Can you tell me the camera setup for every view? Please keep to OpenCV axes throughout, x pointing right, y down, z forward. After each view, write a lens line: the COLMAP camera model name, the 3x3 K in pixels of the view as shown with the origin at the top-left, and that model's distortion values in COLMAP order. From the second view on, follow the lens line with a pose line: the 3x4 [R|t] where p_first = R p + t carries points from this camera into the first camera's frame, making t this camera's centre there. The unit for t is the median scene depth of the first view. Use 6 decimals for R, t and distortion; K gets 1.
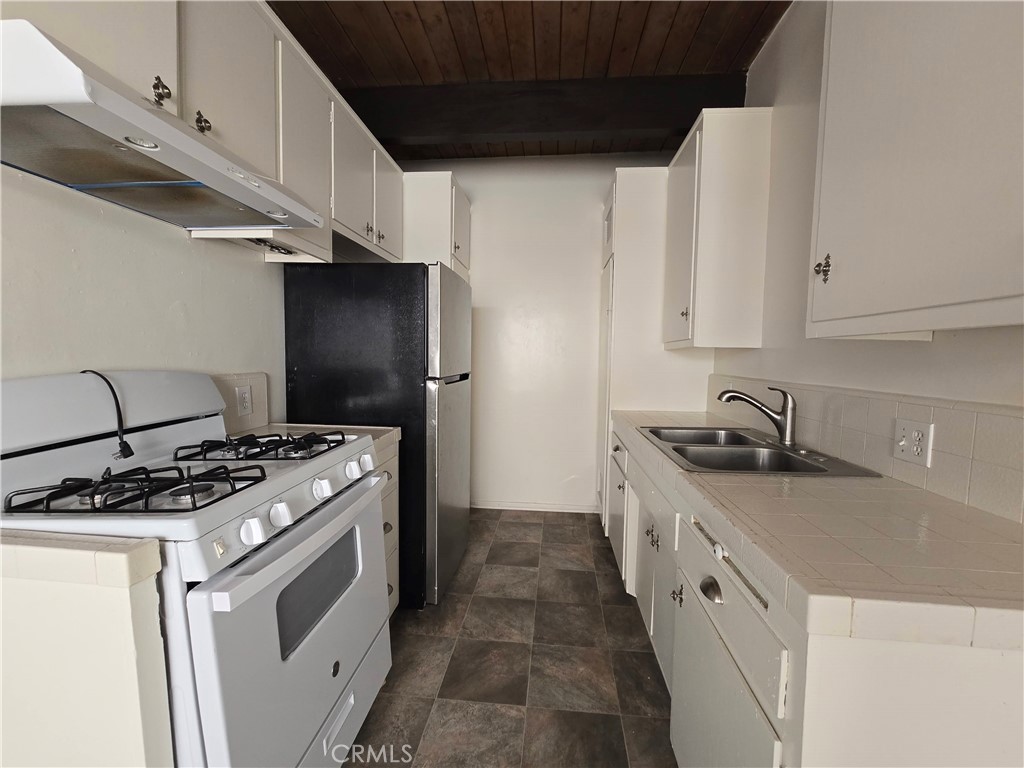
lens RADIAL K [[414.3, 0, 512.0], [0, 414.3, 384.0], [0, 0, 1]] dist [0.000275, 0.000049]
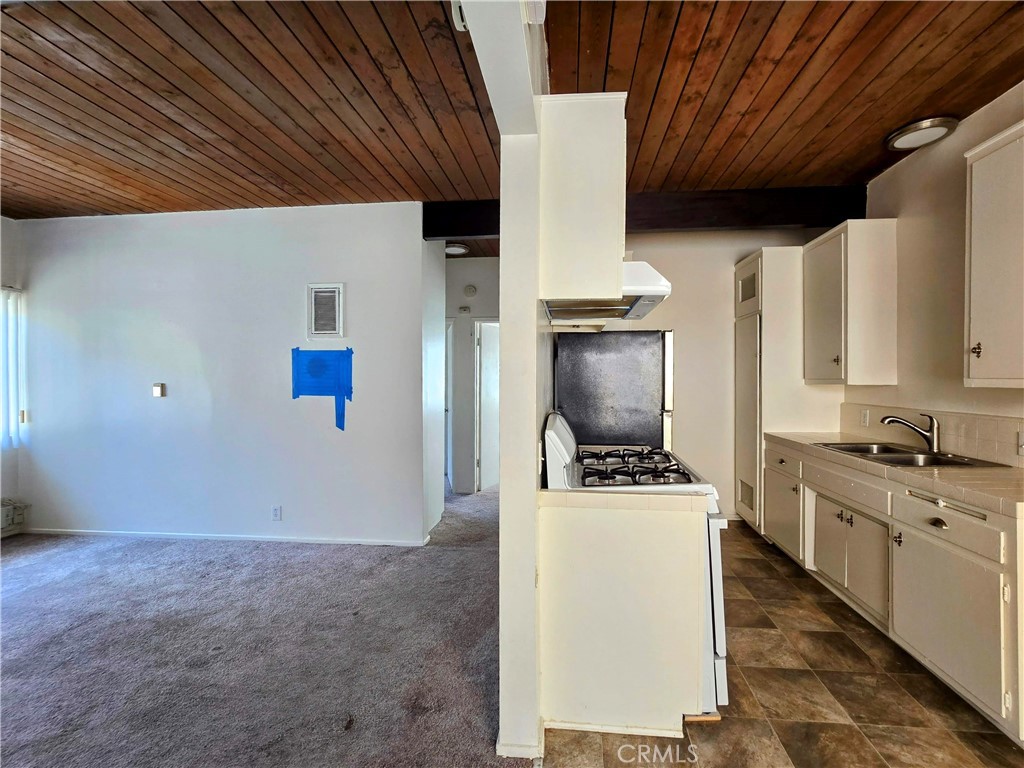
lens RADIAL K [[445.2, 0, 531.4], [0, 445.2, 384.1], [0, 0, 1]] dist [0.000167, 0.000870]
pose [[0.999840, -0.017336, 0.004401, -0.651280], [0.017557, 0.998241, -0.056623, -0.027301], [-0.003412, 0.056692, 0.998386, -0.504611]]
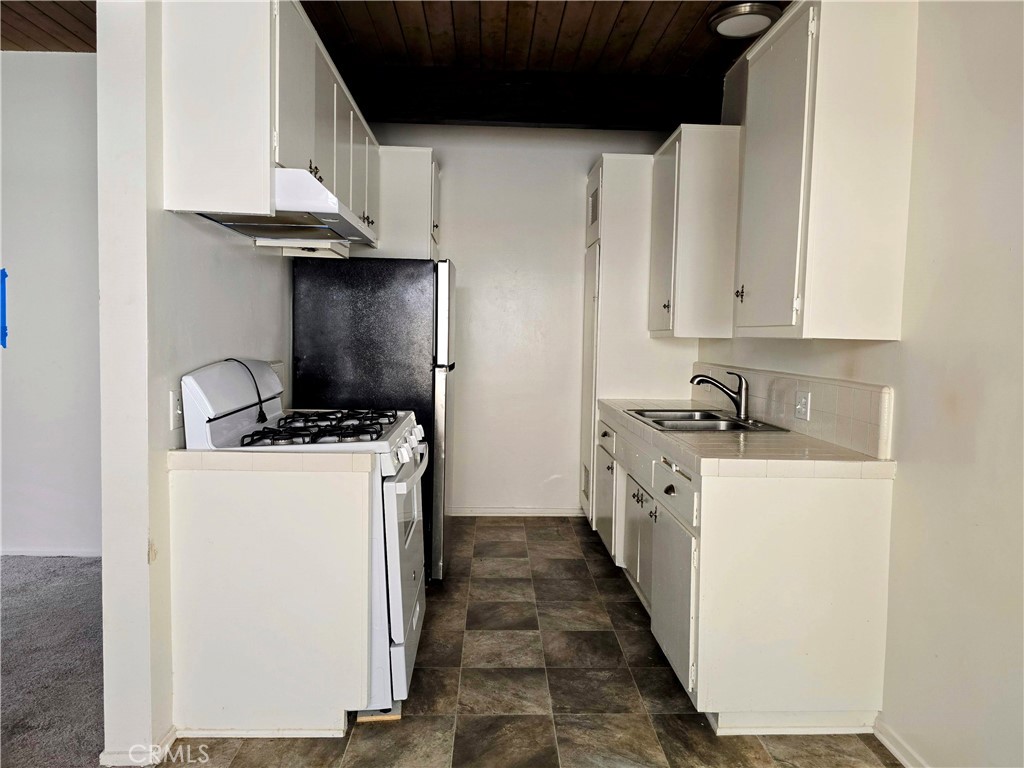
lens RADIAL K [[681.0, 0, 509.3], [0, 681.0, 377.7], [0, 0, 1]] dist [0.069599, -0.063188]
pose [[0.991455, -0.004391, 0.130374, -0.242359], [0.004927, 0.999981, -0.003787, 0.023999], [-0.130355, 0.004397, 0.991458, -0.775508]]
